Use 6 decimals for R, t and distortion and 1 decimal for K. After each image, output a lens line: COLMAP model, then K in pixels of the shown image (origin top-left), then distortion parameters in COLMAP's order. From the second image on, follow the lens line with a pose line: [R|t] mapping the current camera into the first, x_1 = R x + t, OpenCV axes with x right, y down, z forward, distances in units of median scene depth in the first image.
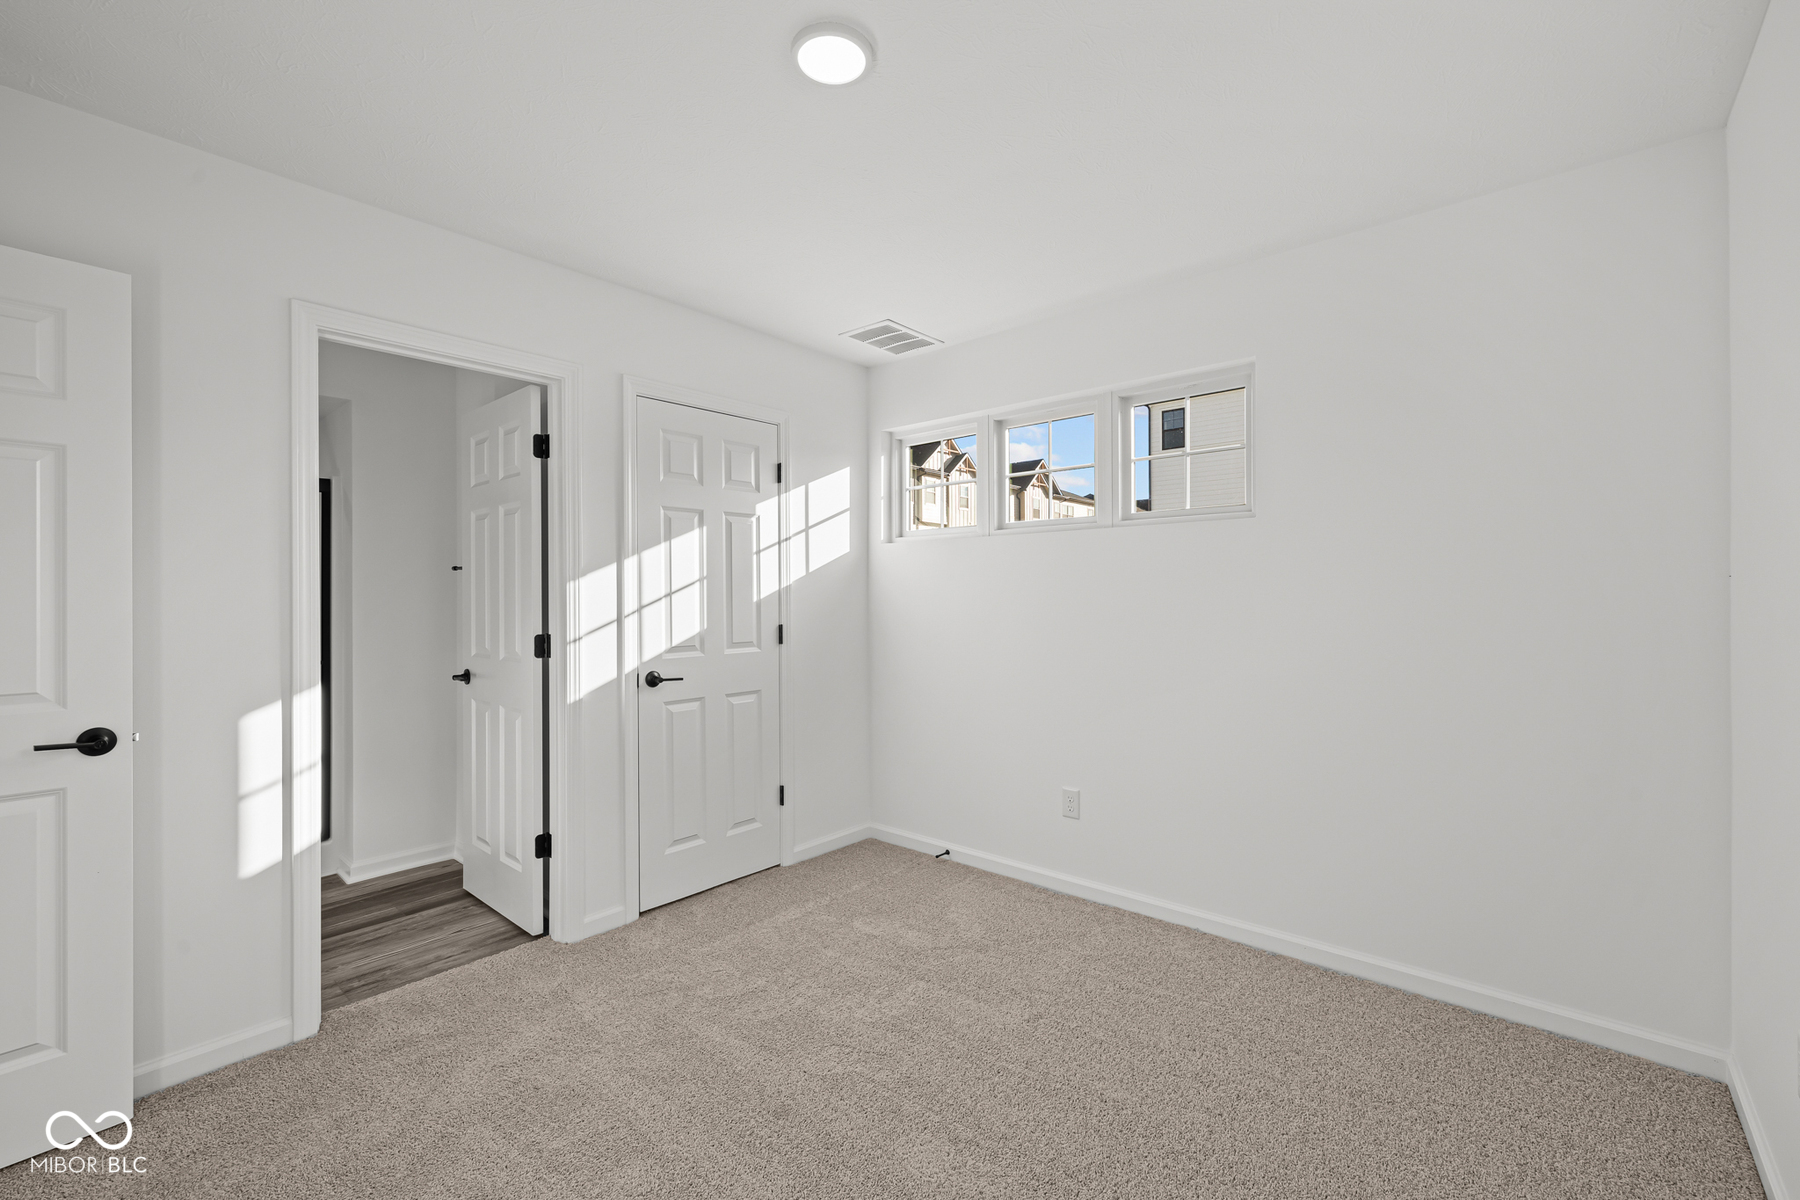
lens RADIAL K [[752.0, 0, 899.7], [0, 752.0, 597.0], [0, 0, 1]] dist [0.000462, -0.000766]
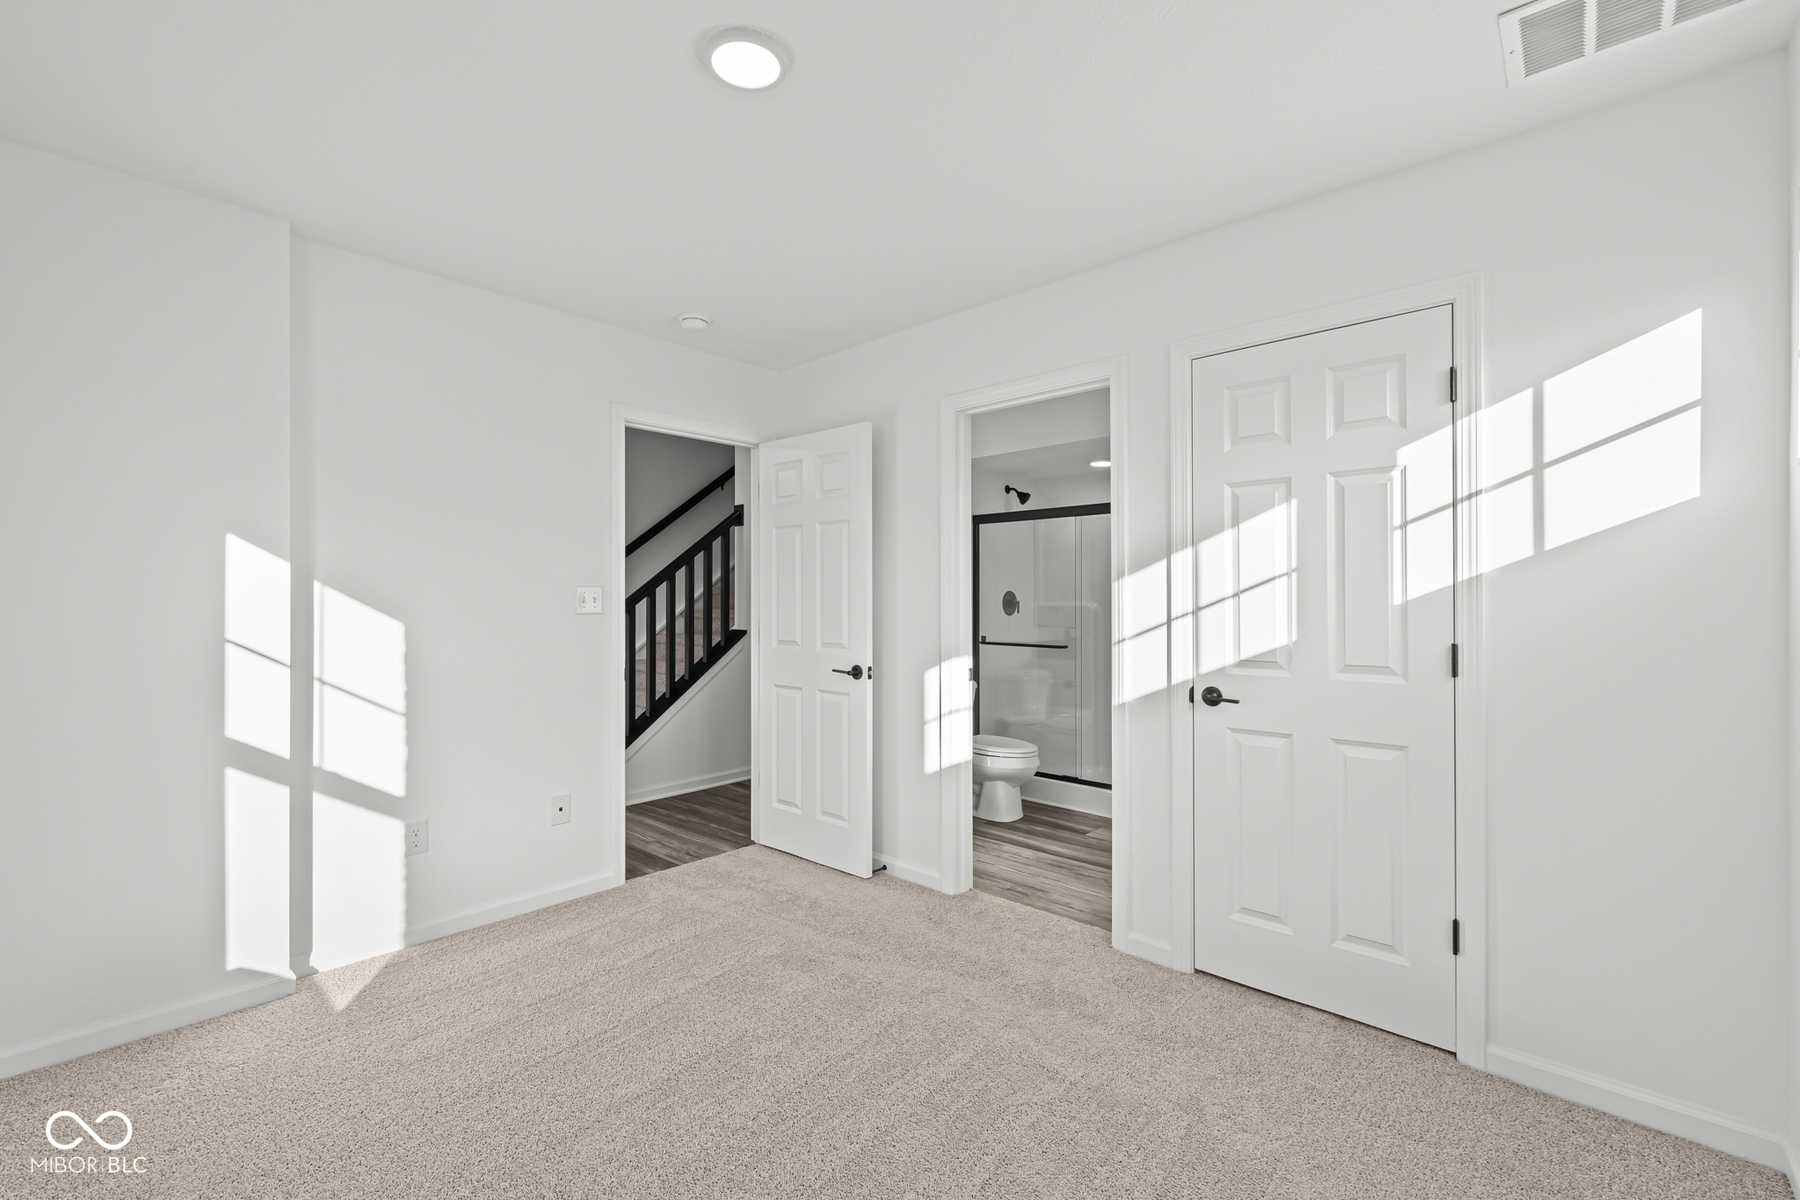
lens RADIAL K [[769.3, 0, 900.0], [0, 769.3, 600.0], [0, 0, 1]] dist [-0.000230, -0.000321]
pose [[-0.025623, 0.005431, -0.999657, 0.495358], [0.000787, 0.999985, 0.005412, -0.001155], [0.999671, -0.000648, -0.025627, 0.644794]]
